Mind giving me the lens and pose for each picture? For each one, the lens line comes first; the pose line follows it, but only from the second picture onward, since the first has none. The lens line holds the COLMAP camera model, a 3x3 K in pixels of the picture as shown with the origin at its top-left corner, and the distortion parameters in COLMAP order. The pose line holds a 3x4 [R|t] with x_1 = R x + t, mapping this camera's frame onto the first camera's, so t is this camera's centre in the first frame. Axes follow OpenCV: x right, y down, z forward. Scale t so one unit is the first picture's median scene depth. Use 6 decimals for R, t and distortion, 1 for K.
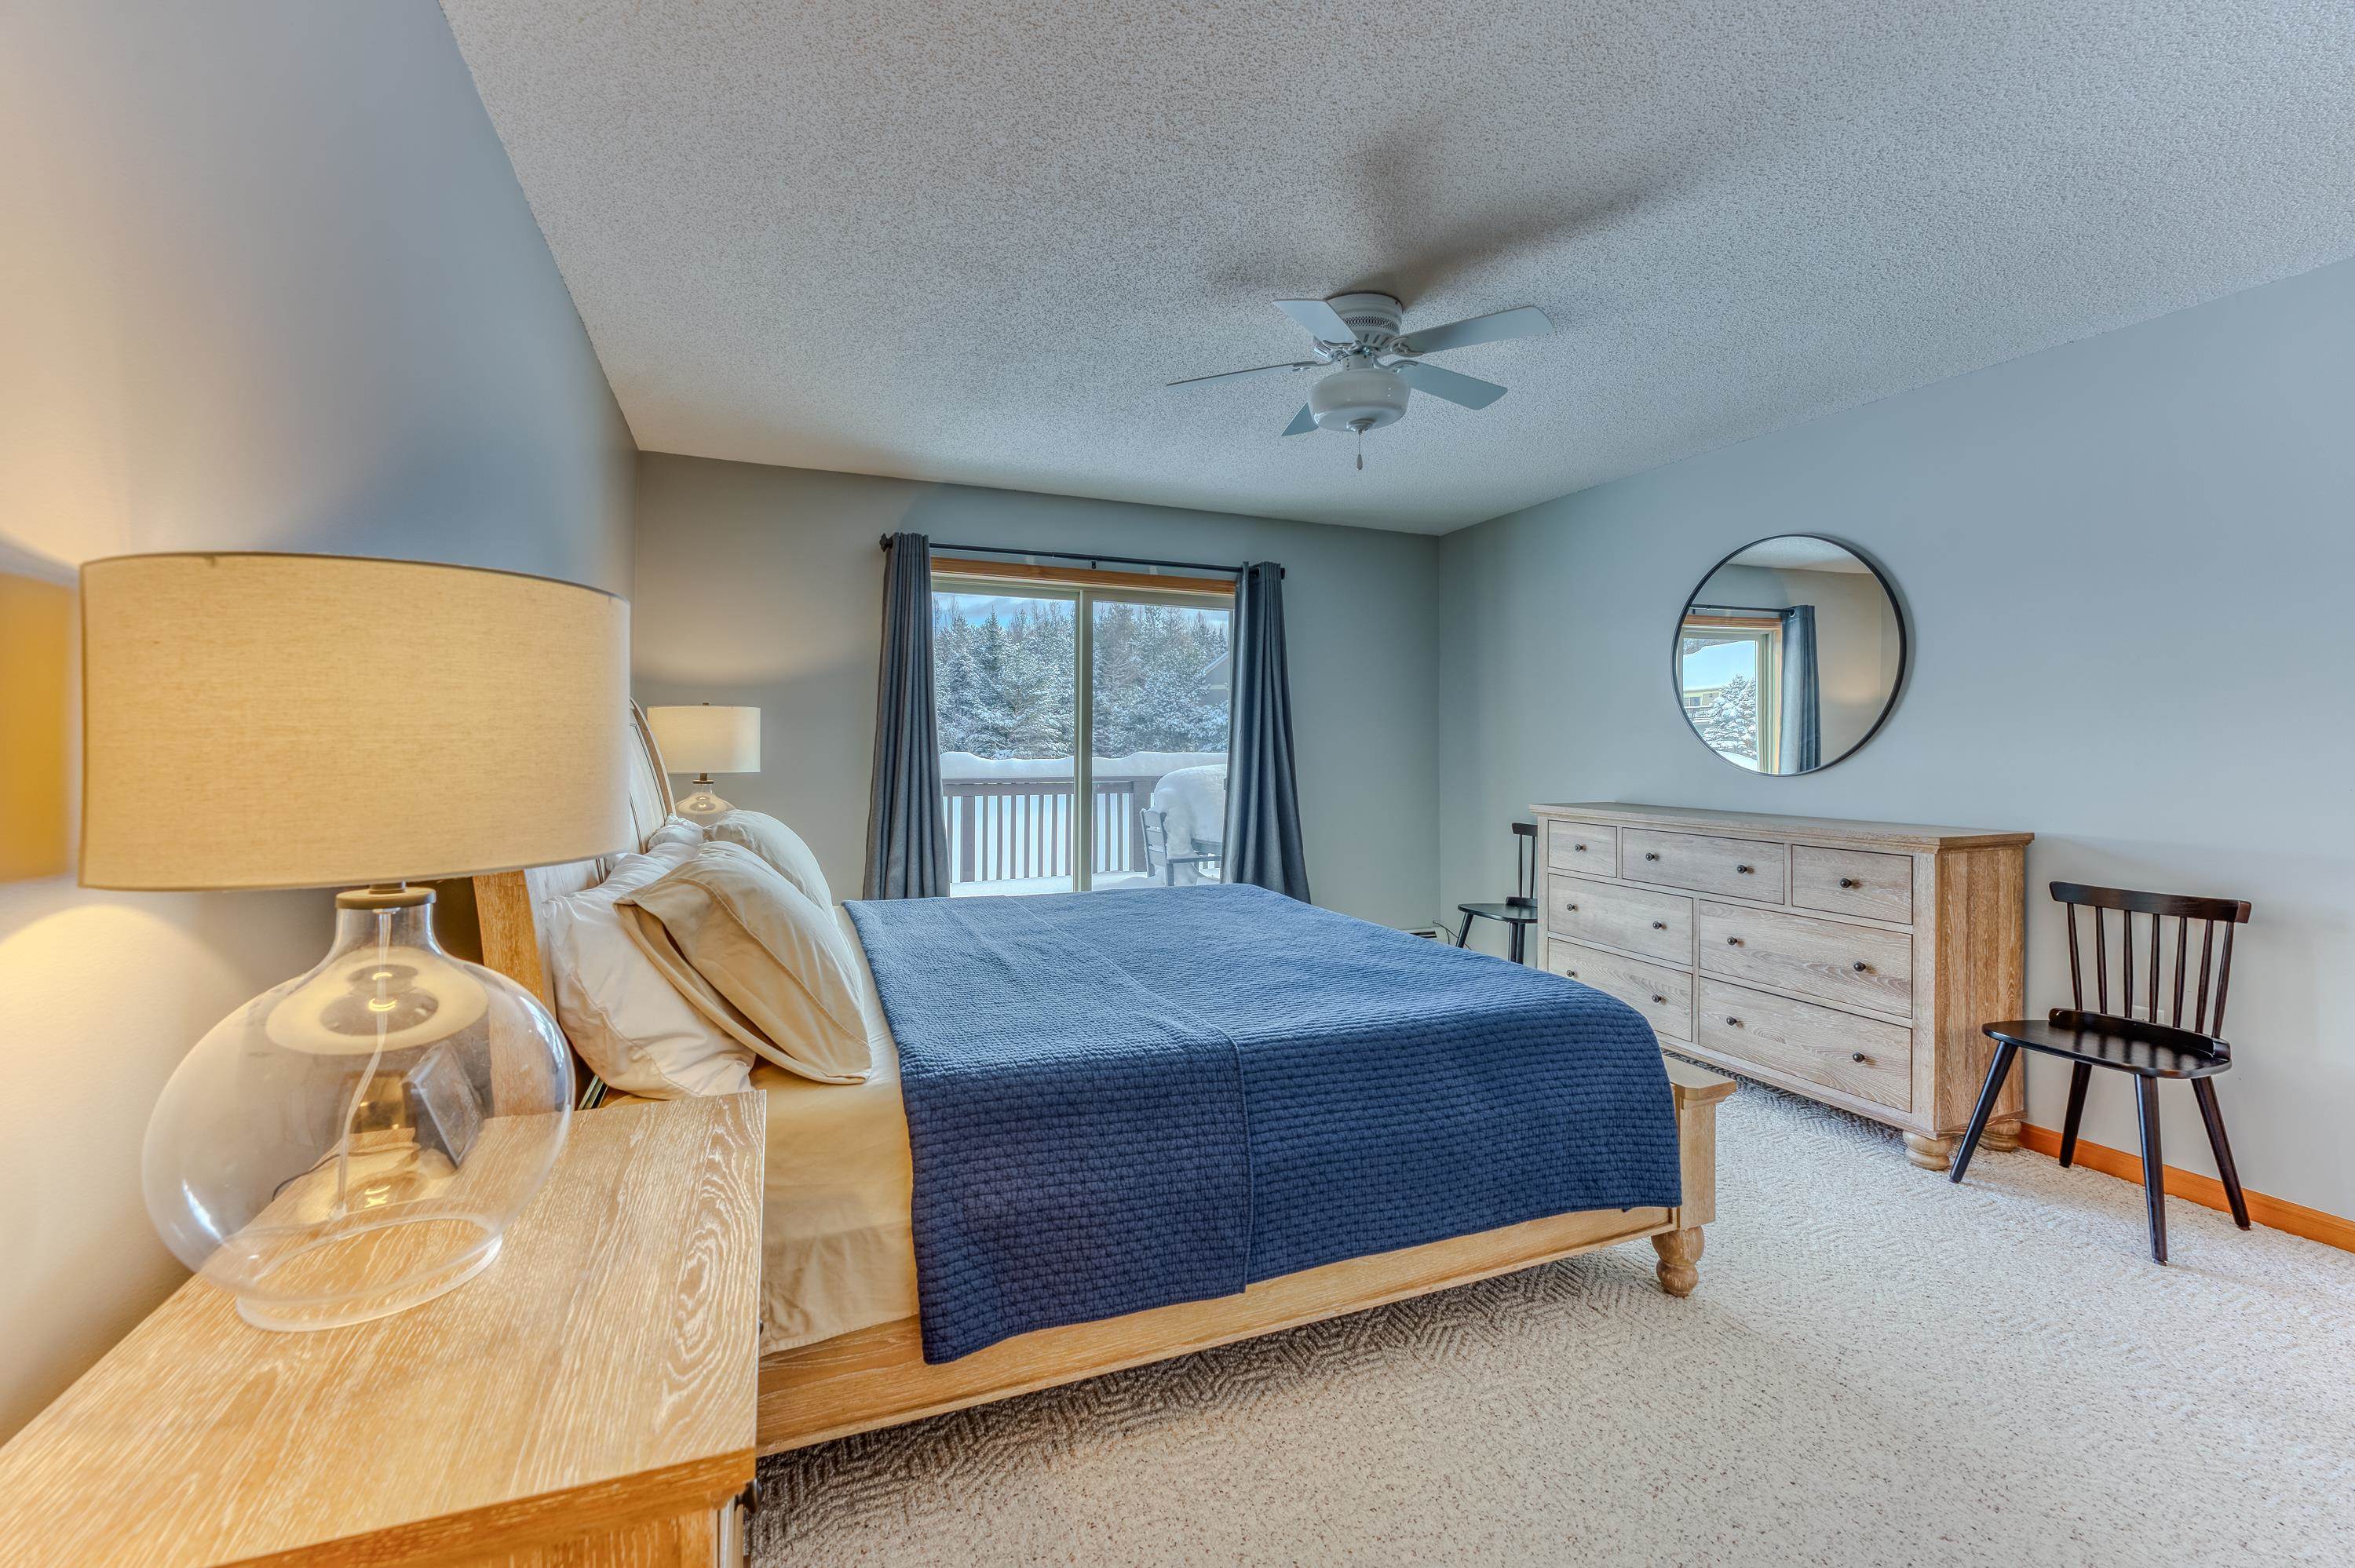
lens RADIAL K [[946.1, 0, 1172.9], [0, 946.1, 727.3], [0, 0, 1]] dist [-0.000368, -0.000016]
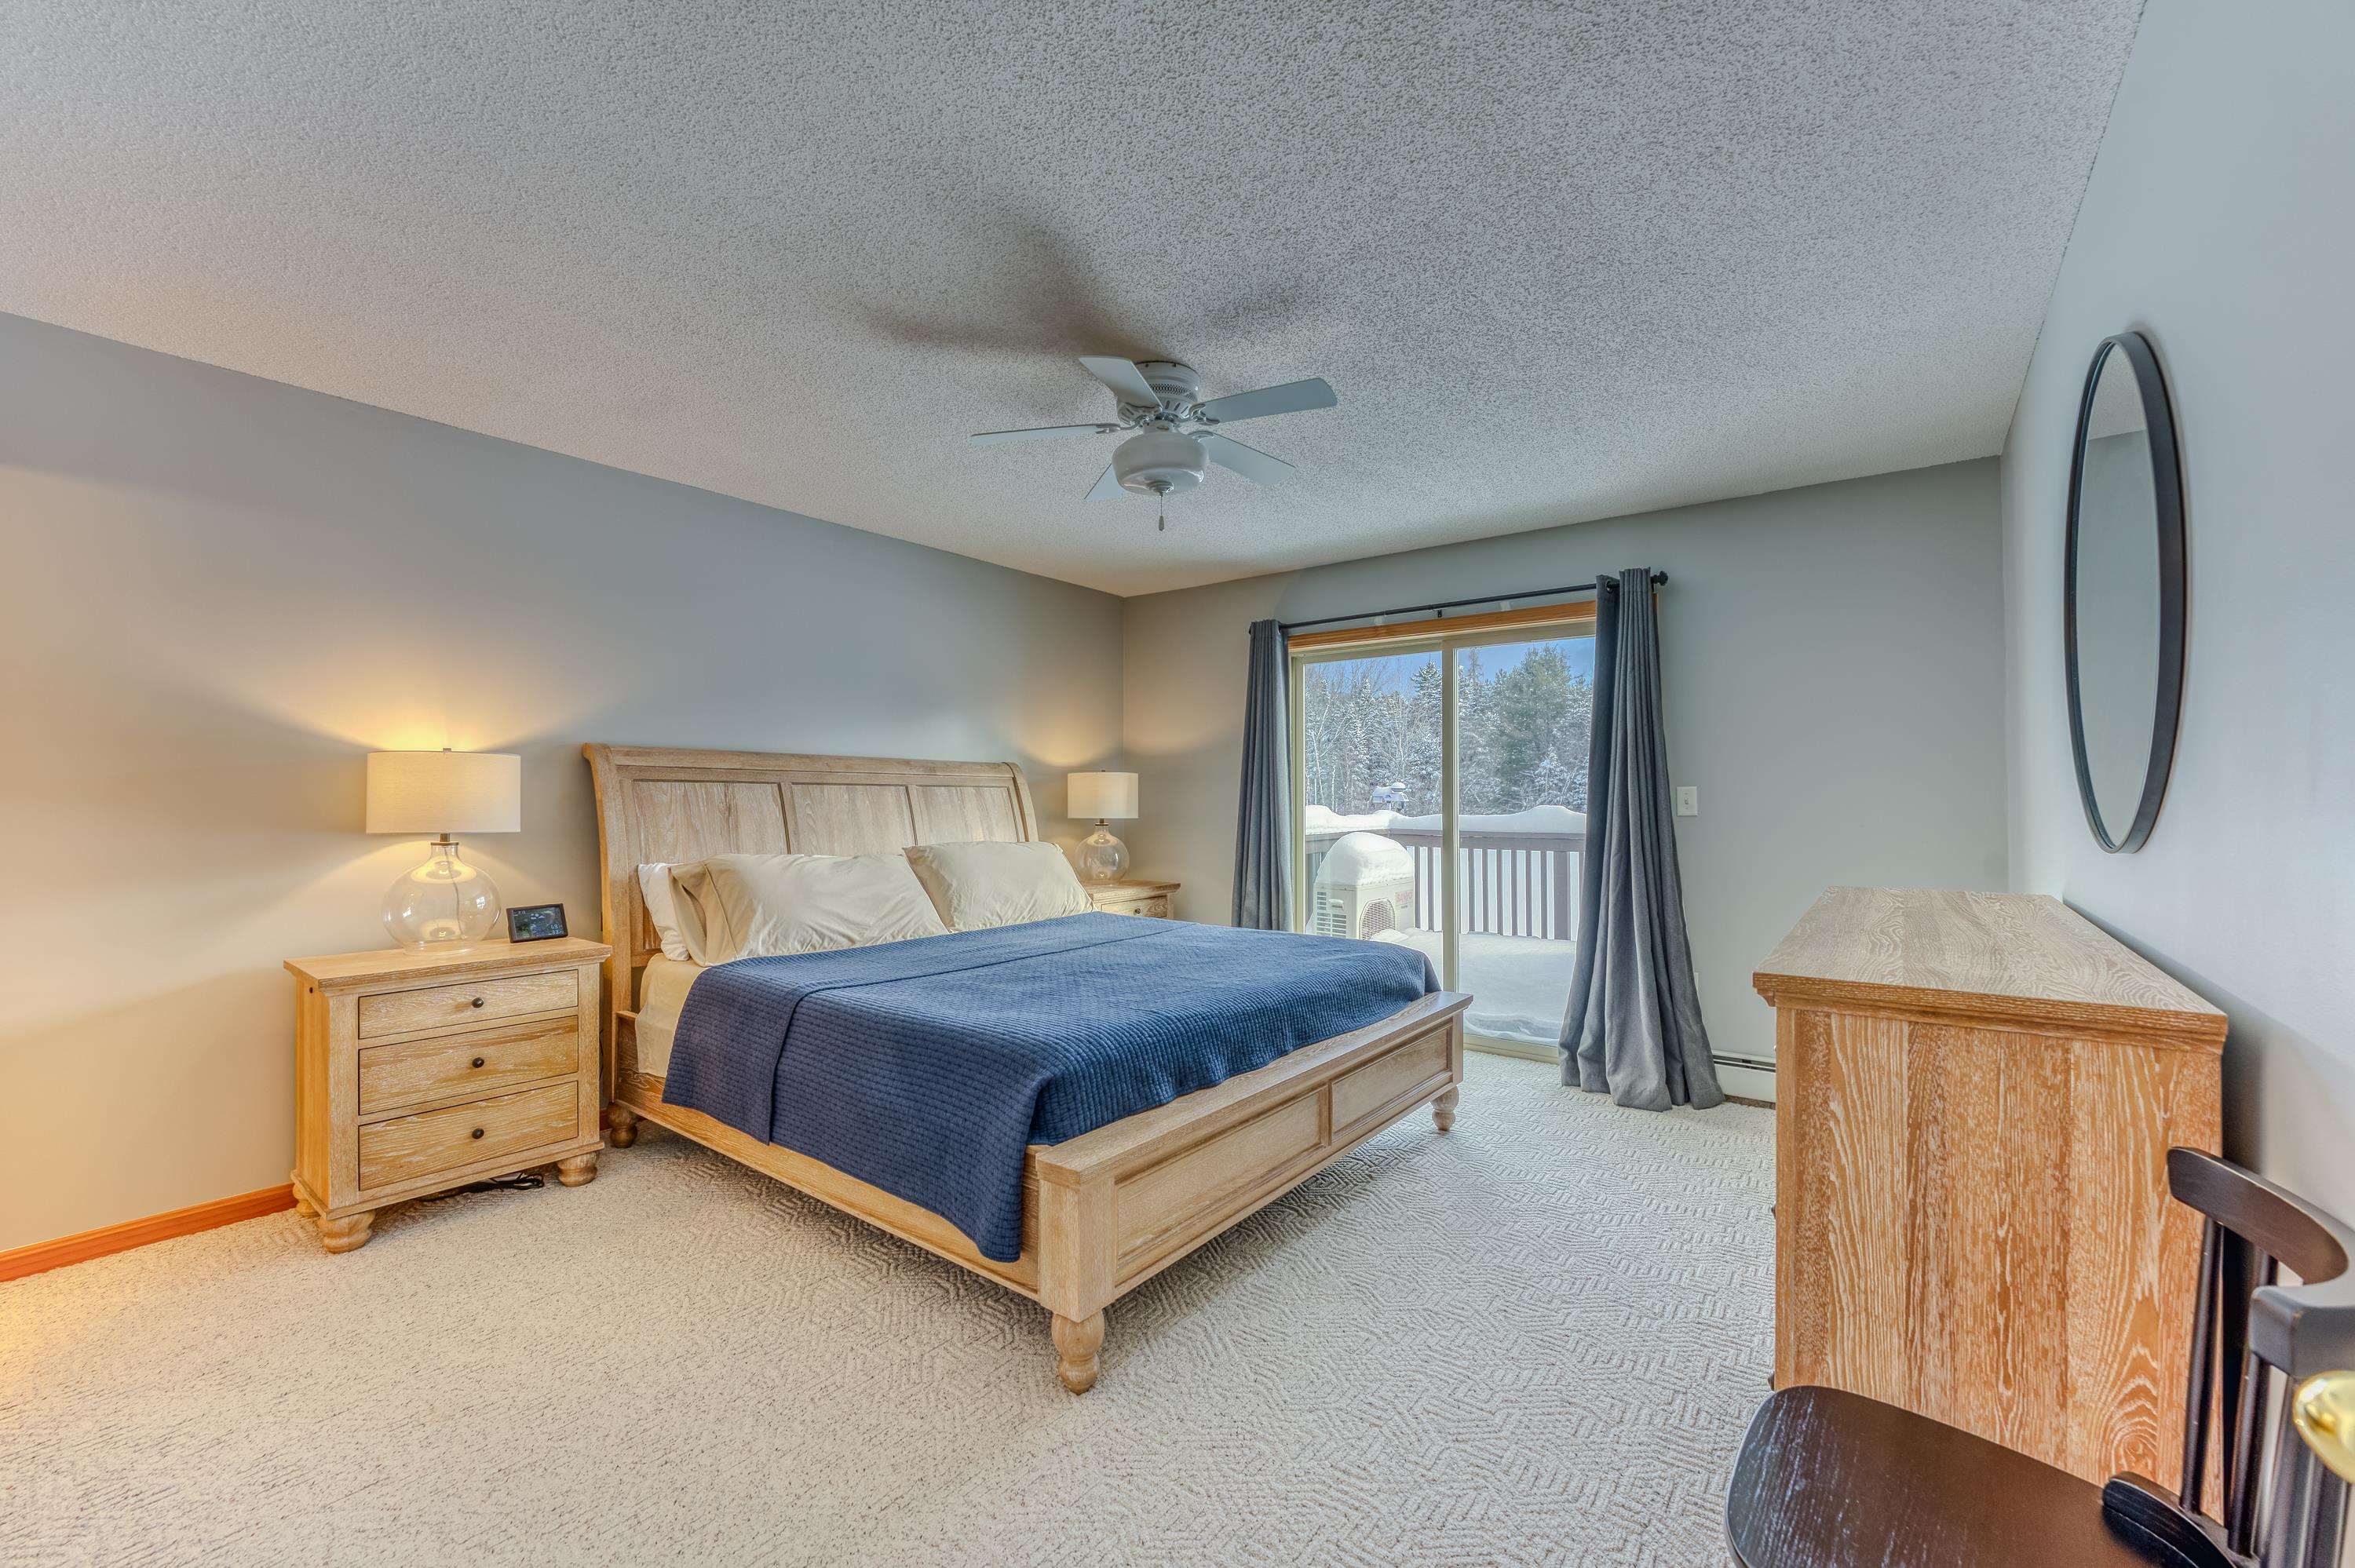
lens RADIAL K [[948.4, 0, 1171.4], [0, 948.4, 771.6], [0, 0, 1]] dist [-0.016592, 0.000324]
pose [[0.504225, -0.028720, -0.863095, 0.658692], [0.015667, 0.999587, -0.024109, 0.010751], [0.863430, -0.001366, 0.504466, 0.293100]]
